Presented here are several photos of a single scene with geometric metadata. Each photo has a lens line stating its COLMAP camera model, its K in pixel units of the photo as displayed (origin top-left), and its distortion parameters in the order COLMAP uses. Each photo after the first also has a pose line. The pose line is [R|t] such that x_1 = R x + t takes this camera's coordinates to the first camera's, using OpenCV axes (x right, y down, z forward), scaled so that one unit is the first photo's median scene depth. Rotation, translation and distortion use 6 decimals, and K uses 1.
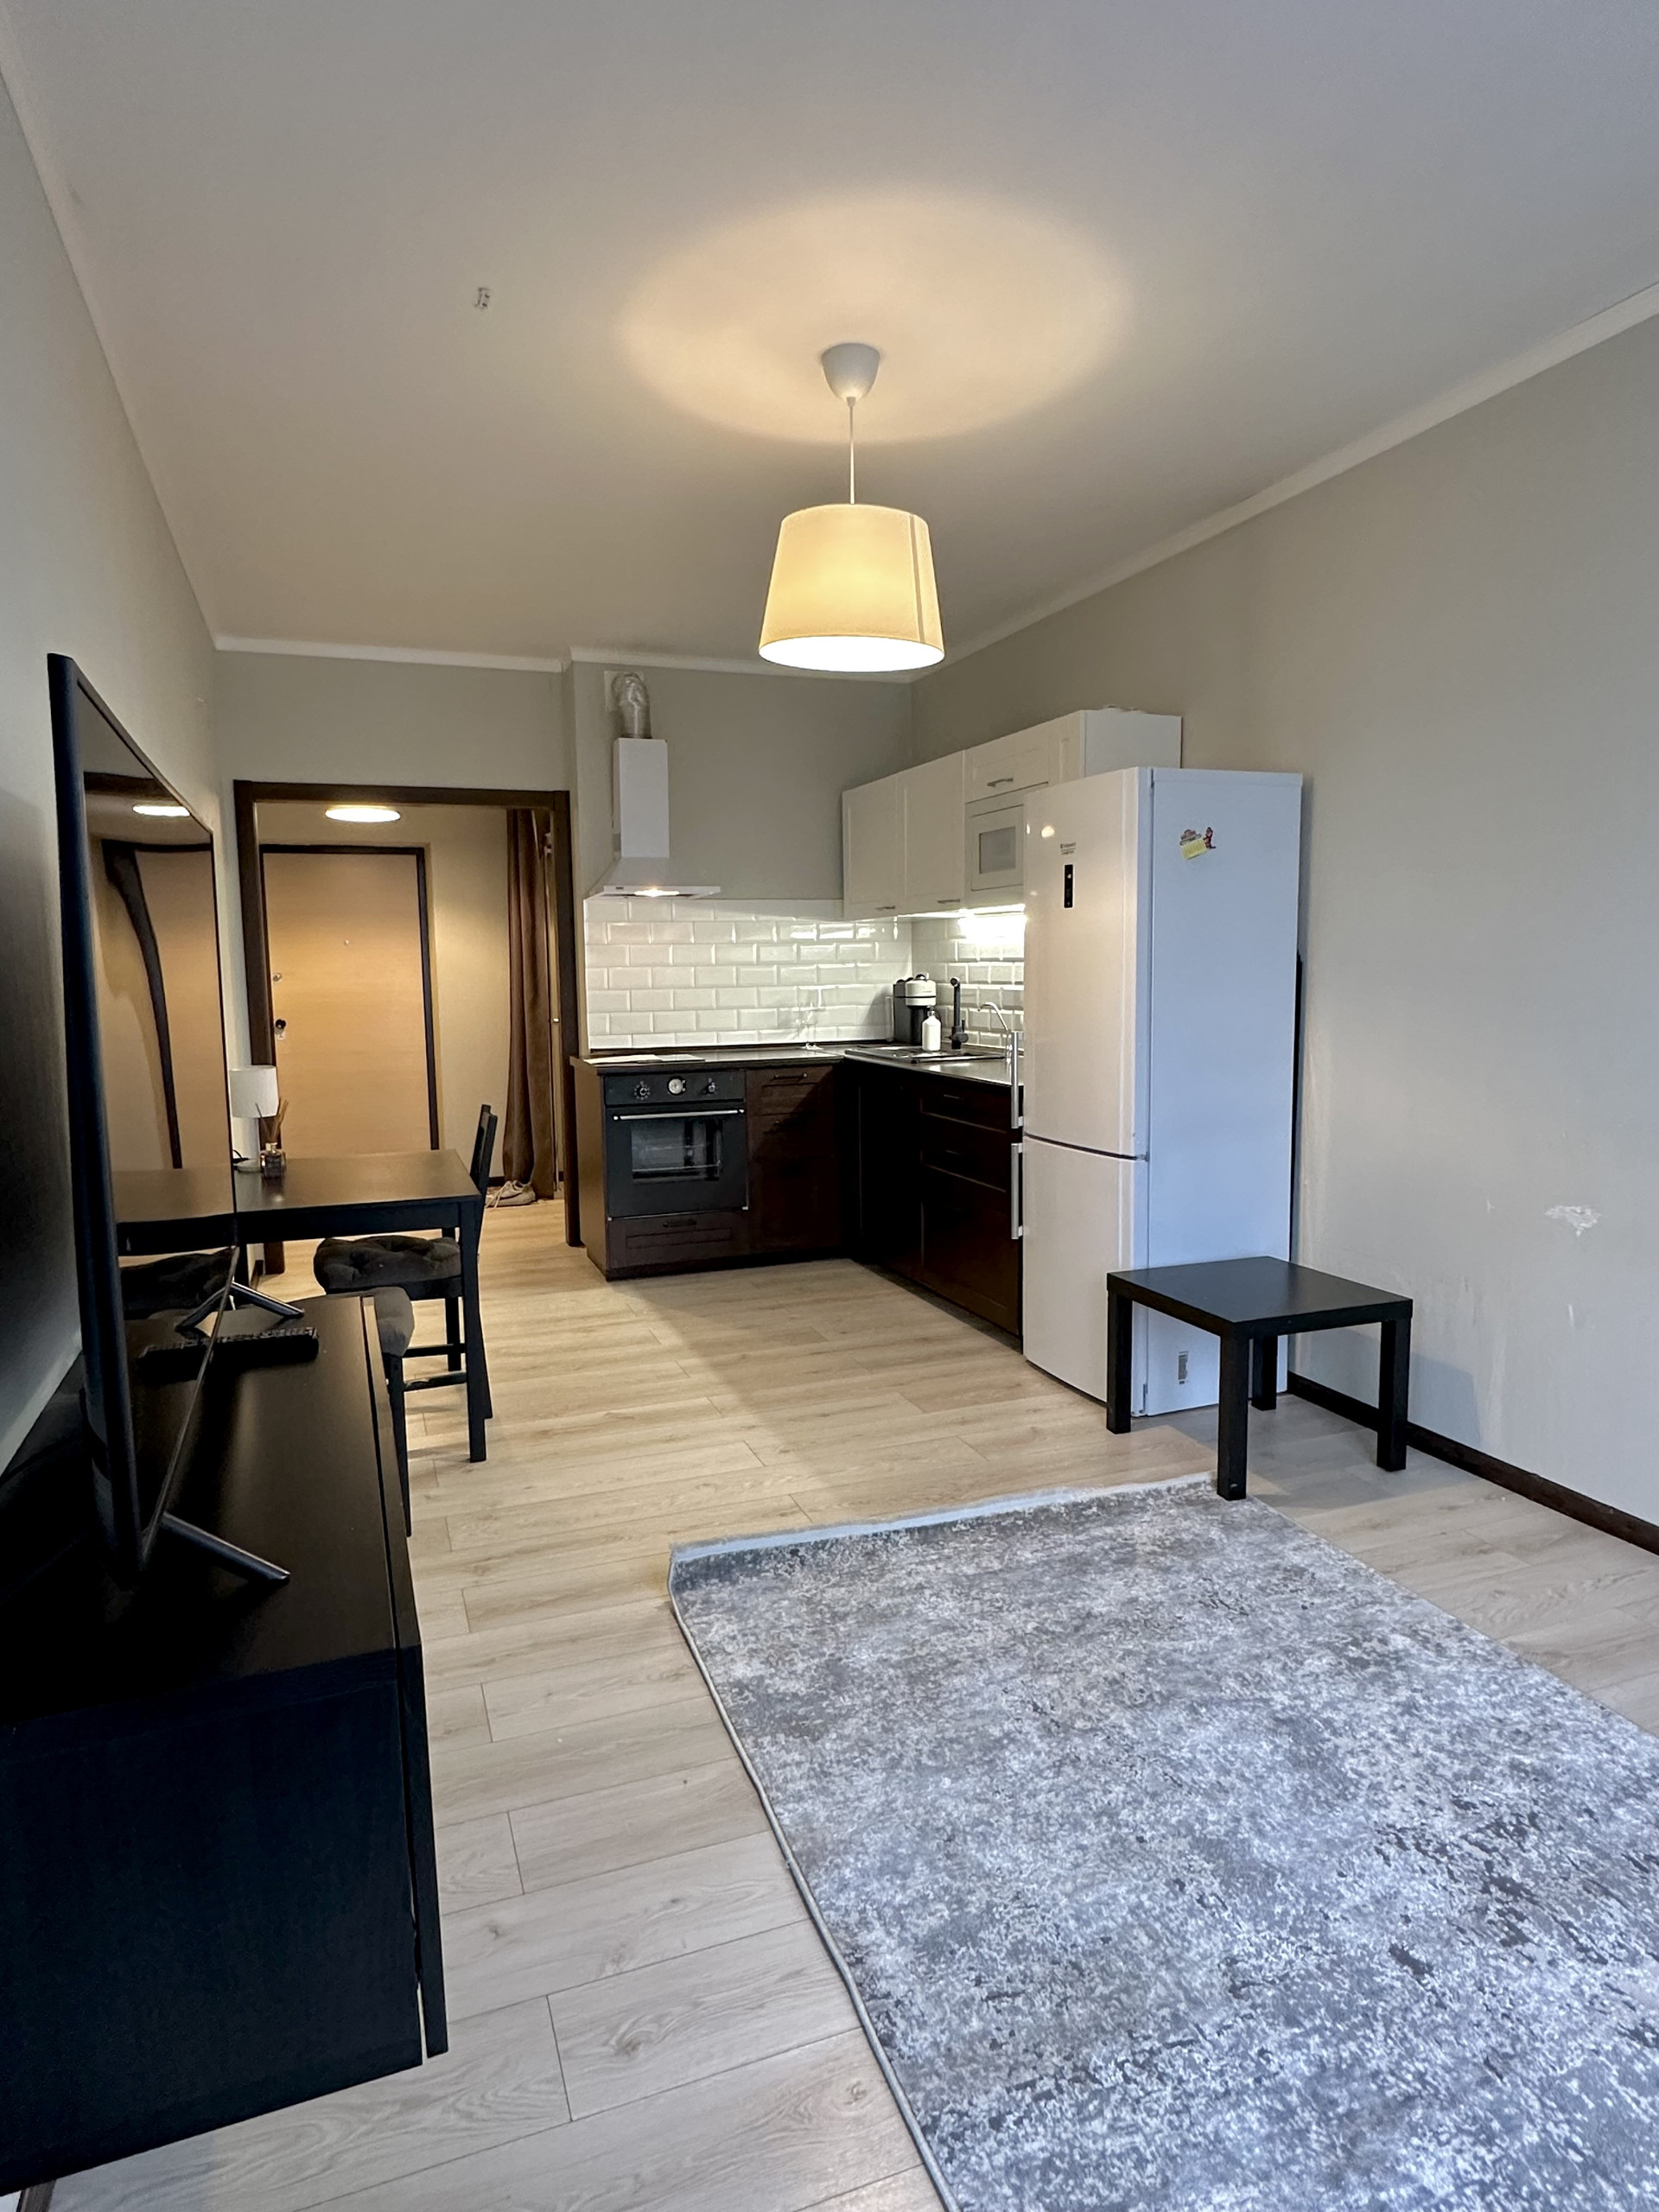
lens RADIAL K [[1286.6, 0, 835.9], [0, 1286.6, 1104.1], [0, 0, 1]] dist [0.004166, 0.000417]
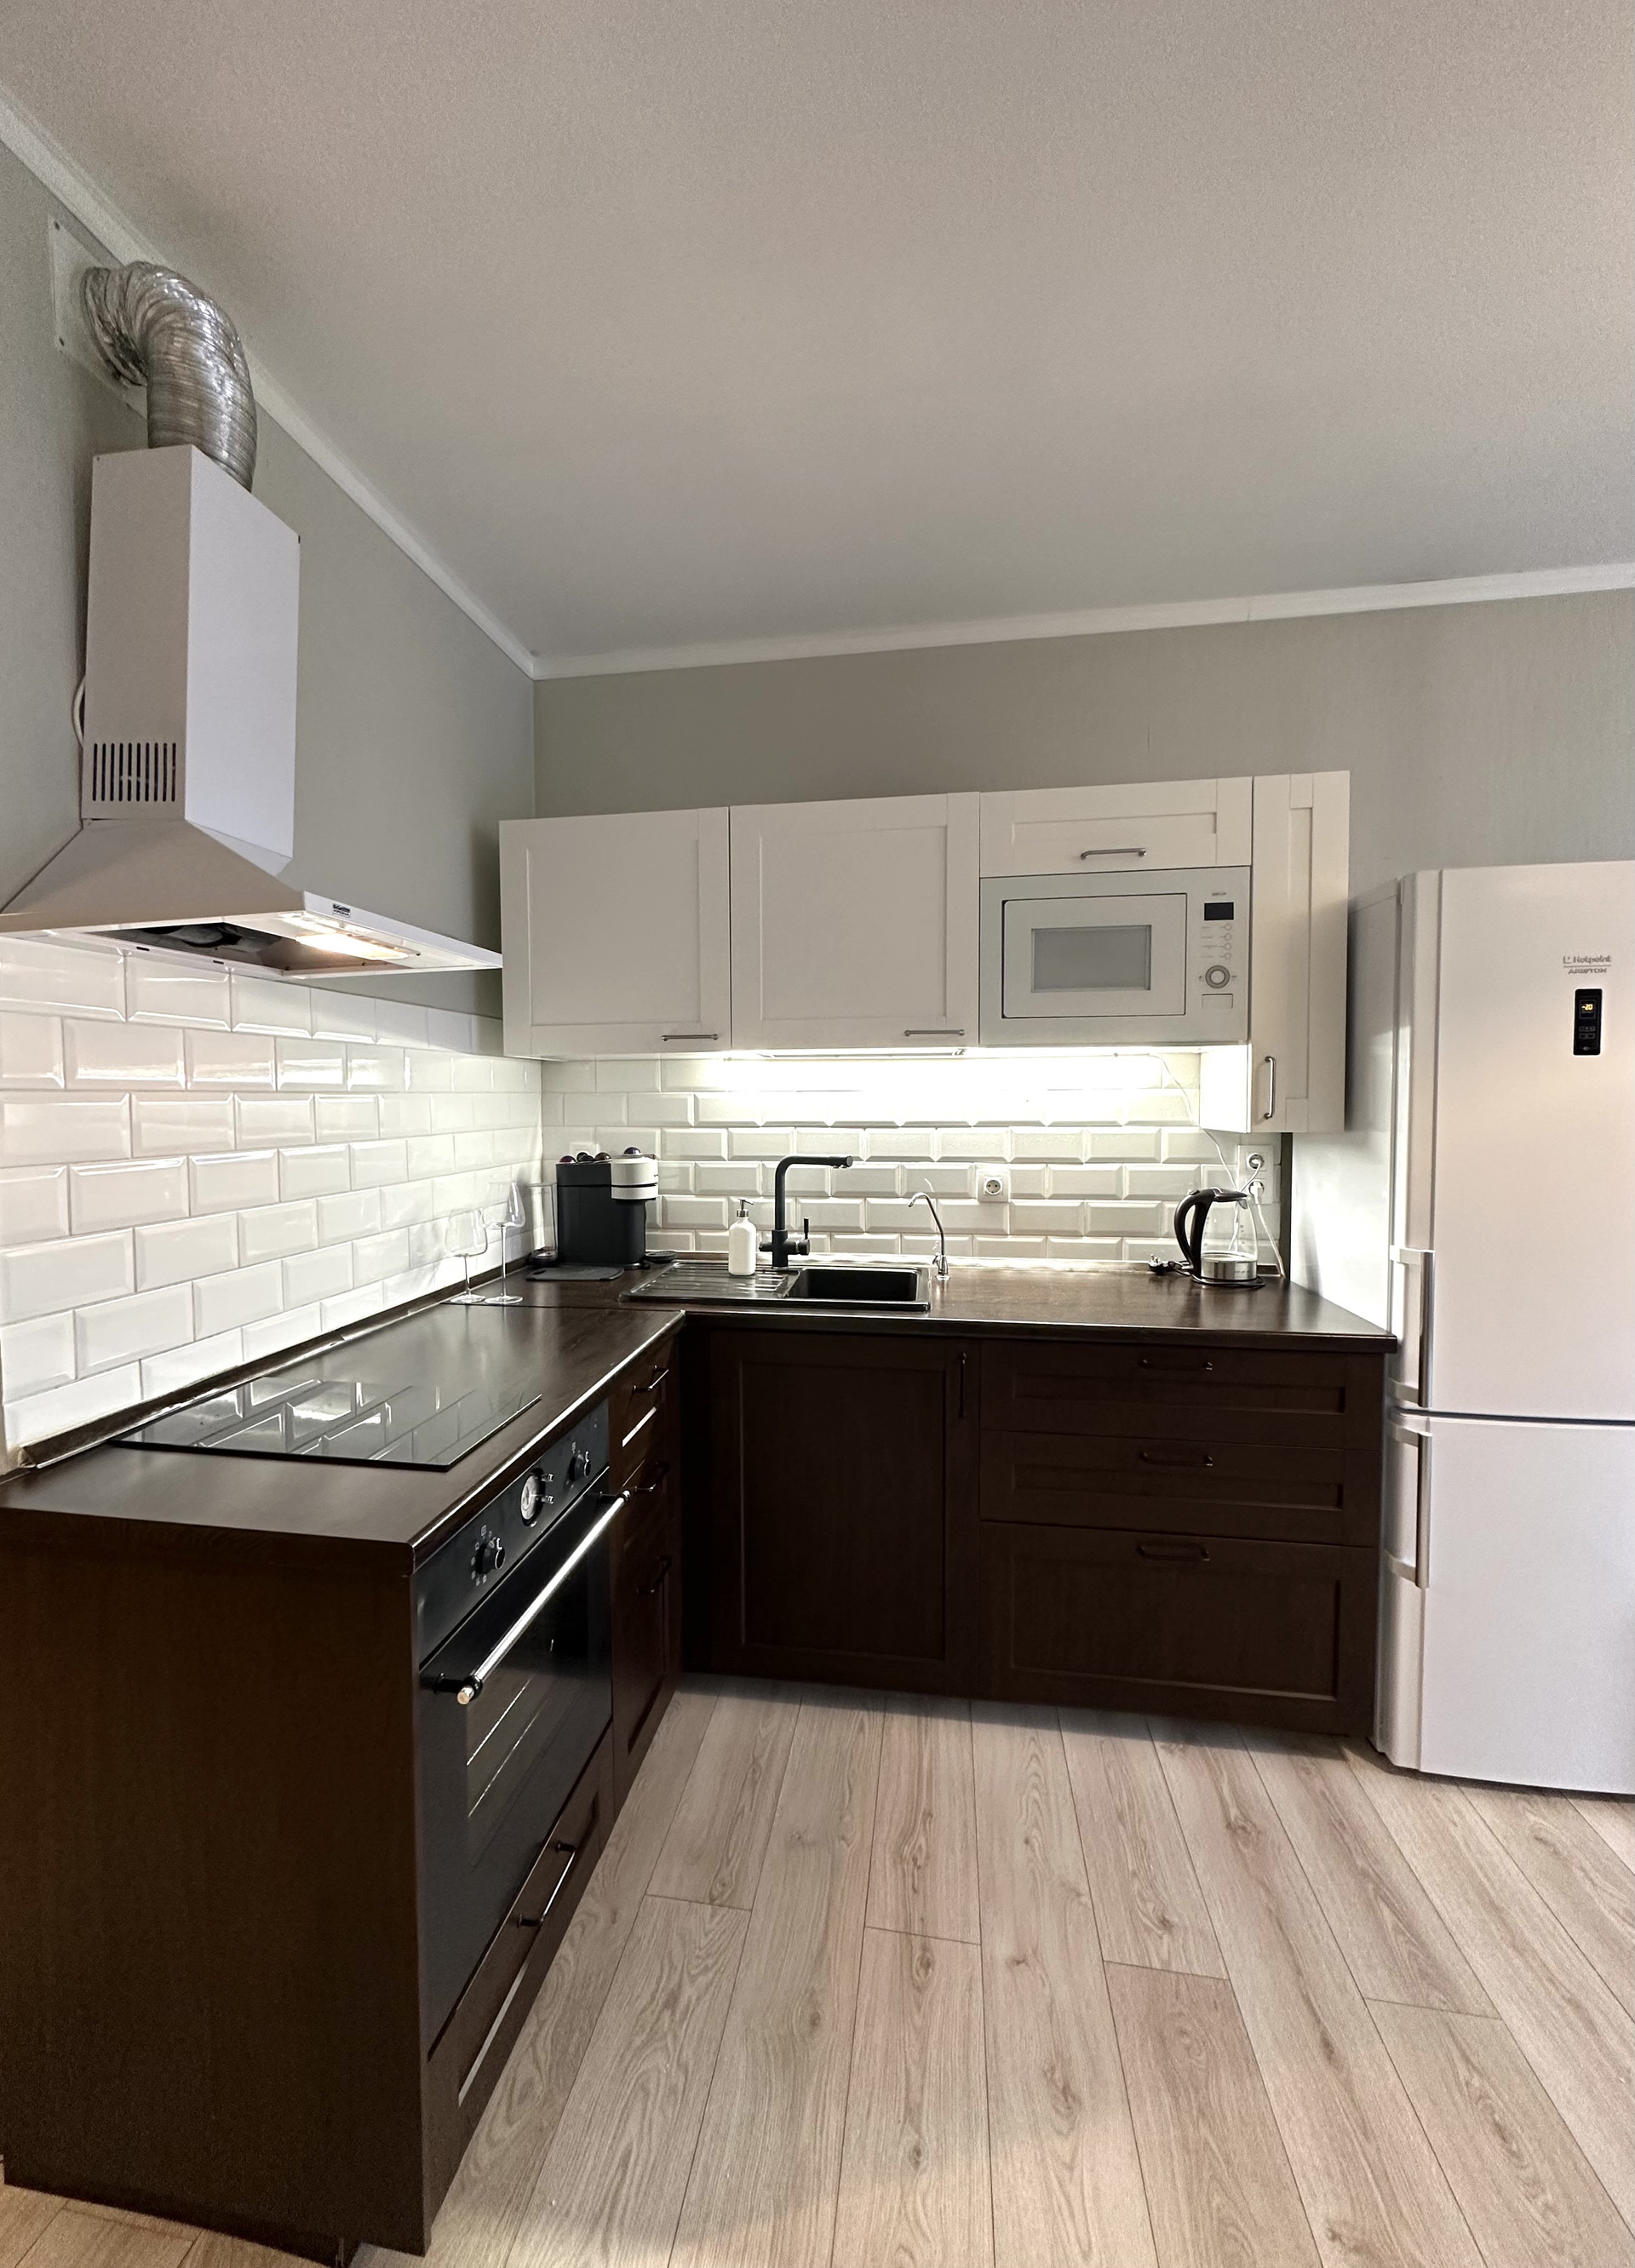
lens RADIAL K [[903.9, 0, 794.8], [0, 903.9, 1128.0], [0, 0, 1]] dist [-0.002444, -0.000079]
pose [[0.508955, -0.017289, 0.860619, -0.367627], [0.093945, 0.994942, -0.035570, -0.121964], [-0.855651, 0.098954, 0.508005, 0.989174]]
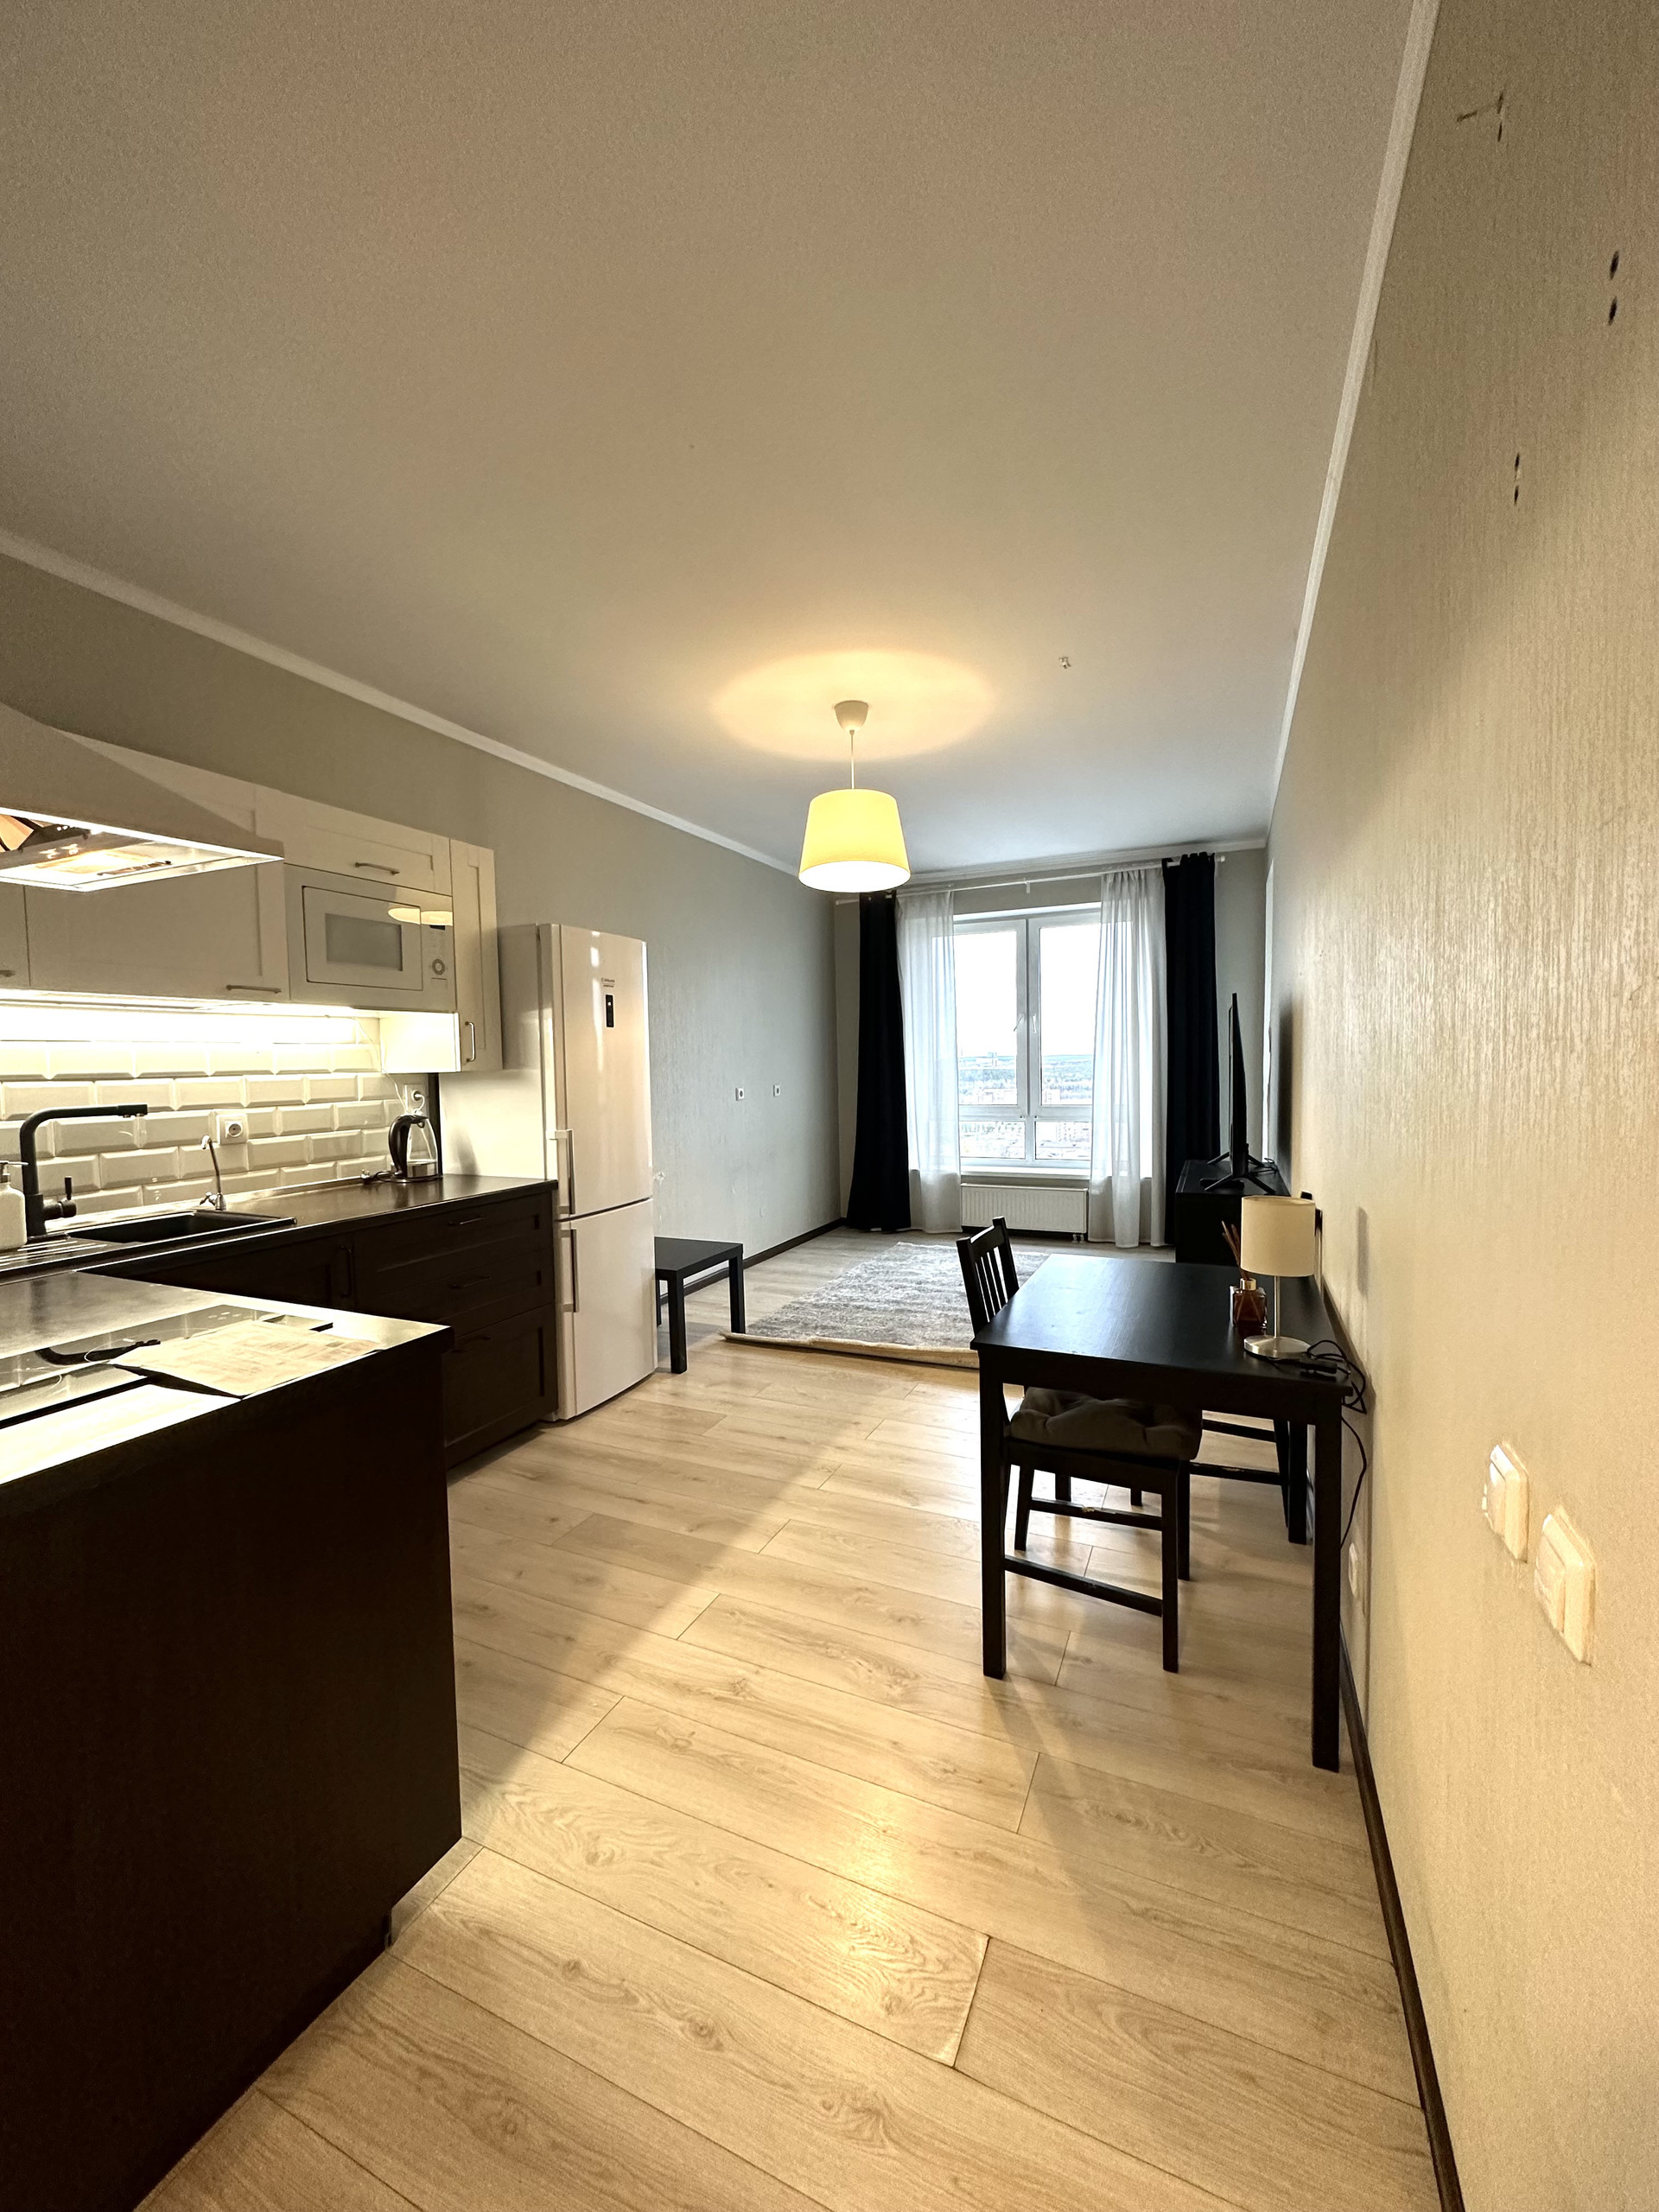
lens RADIAL K [[887.3, 0, 825.7], [0, 887.3, 1097.3], [0, 0, 1]] dist [-0.003214, -0.000286]
pose [[-0.700014, -0.001435, 0.714128, -0.553848], [0.110302, 0.987780, 0.110107, -0.139345], [-0.705559, 0.155846, -0.691302, 1.317674]]
